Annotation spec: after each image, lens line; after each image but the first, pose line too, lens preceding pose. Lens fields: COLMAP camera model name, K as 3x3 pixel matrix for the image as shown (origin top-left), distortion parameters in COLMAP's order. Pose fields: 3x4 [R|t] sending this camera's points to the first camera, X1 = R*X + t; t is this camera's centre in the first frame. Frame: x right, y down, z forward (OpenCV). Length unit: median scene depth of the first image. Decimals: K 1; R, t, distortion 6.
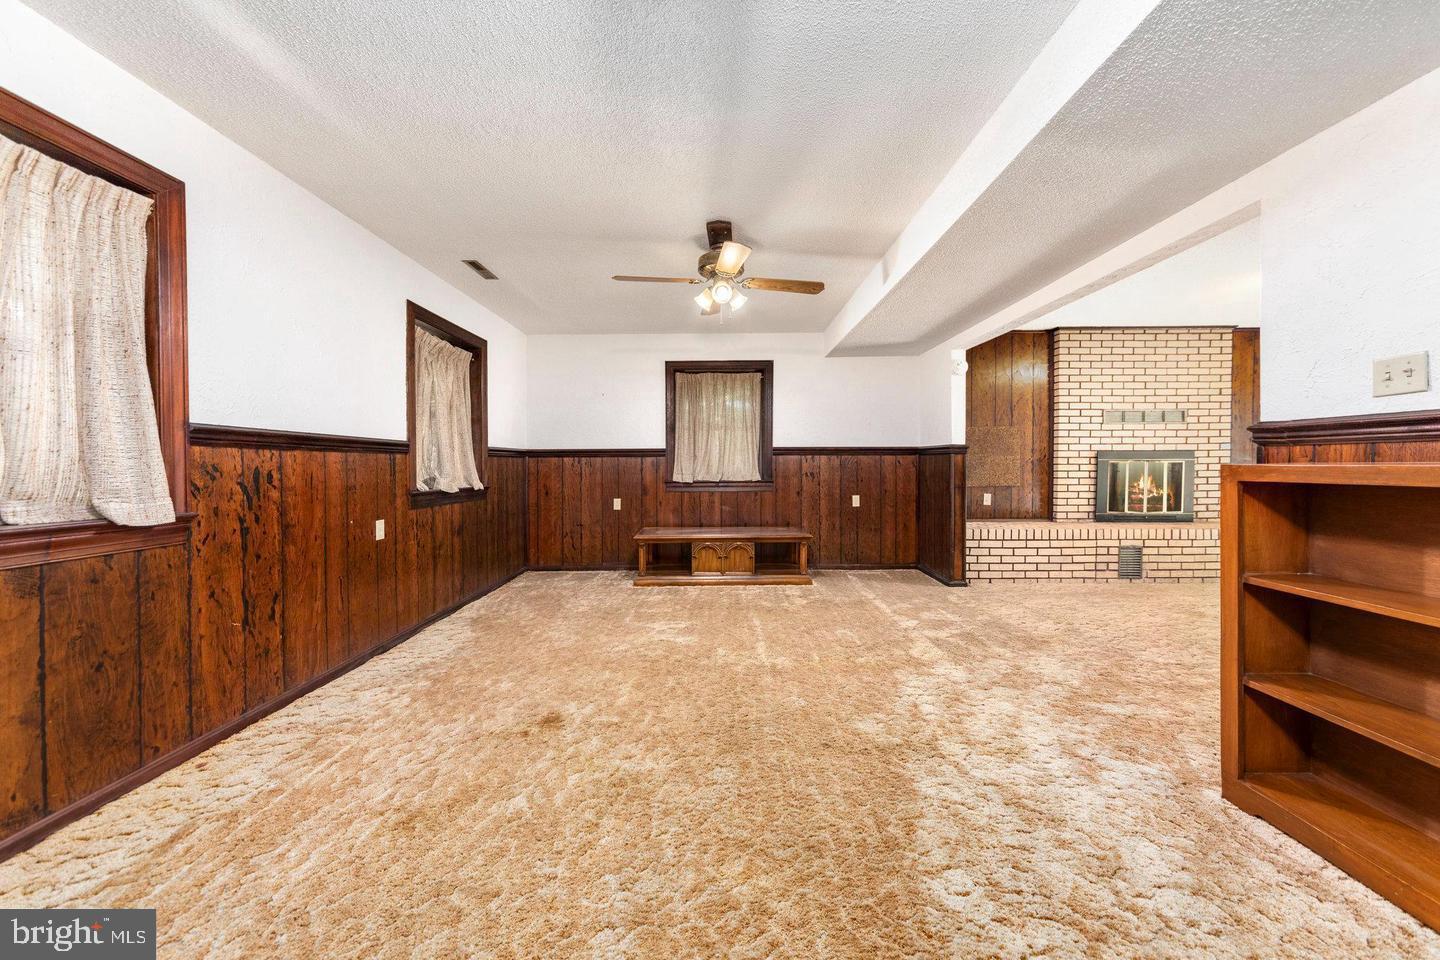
lens RADIAL K [[510.0, 0, 722.9], [0, 510.0, 473.4], [0, 0, 1]] dist [0.005473, 0.000296]
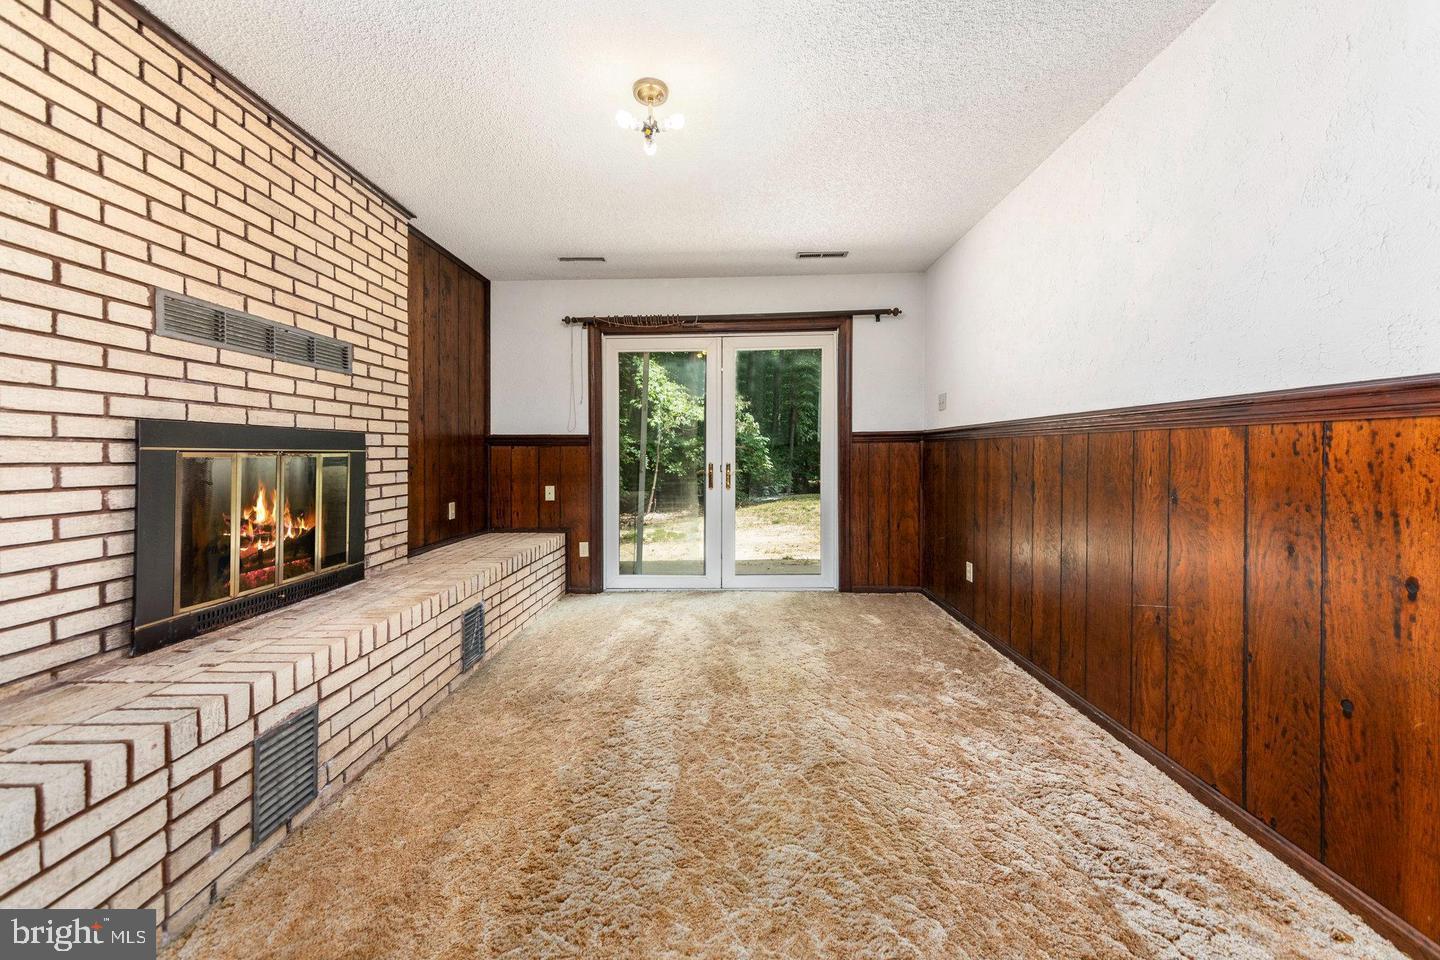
lens RADIAL K [[510.0, 0, 725.2], [0, 510.0, 455.6], [0, 0, 1]] dist [0.005473, 0.000296]
pose [[0.014603, -0.003636, 0.999887, 0.433378], [0.021480, 0.999764, 0.003322, -0.016110], [-0.999663, 0.021429, 0.014678, 0.647444]]
